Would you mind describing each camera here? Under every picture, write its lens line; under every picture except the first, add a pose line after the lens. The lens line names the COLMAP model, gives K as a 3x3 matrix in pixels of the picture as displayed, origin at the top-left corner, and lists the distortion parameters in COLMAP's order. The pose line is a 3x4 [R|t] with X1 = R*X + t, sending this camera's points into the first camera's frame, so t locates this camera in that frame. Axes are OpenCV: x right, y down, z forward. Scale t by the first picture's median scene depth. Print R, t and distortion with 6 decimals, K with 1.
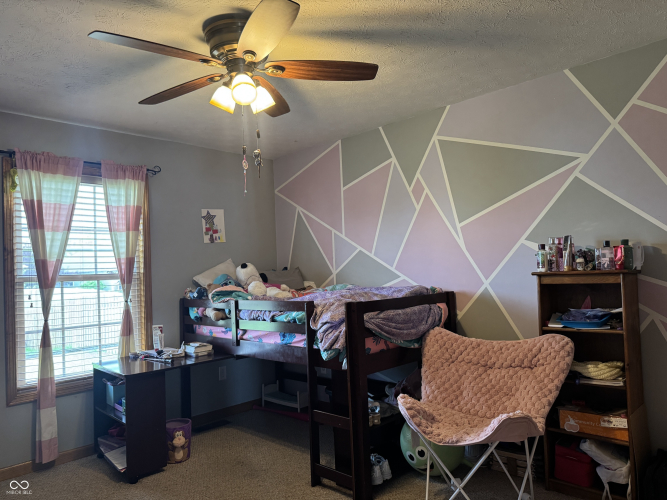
lens RADIAL K [[472.1, 0, 333.3], [0, 472.1, 252.1], [0, 0, 1]] dist [0.044789, -0.067367]
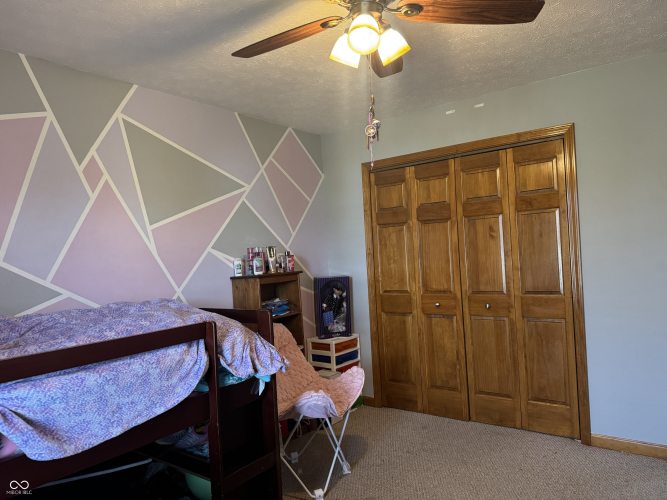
lens RADIAL K [[472.1, 0, 333.0], [0, 472.1, 248.7], [0, 0, 1]] dist [0.044789, -0.067367]
pose [[-0.146469, 0.066587, 0.986972, -0.613923], [0.029219, 0.997588, -0.062967, 0.044732], [-0.988784, 0.019615, -0.148061, 0.769247]]
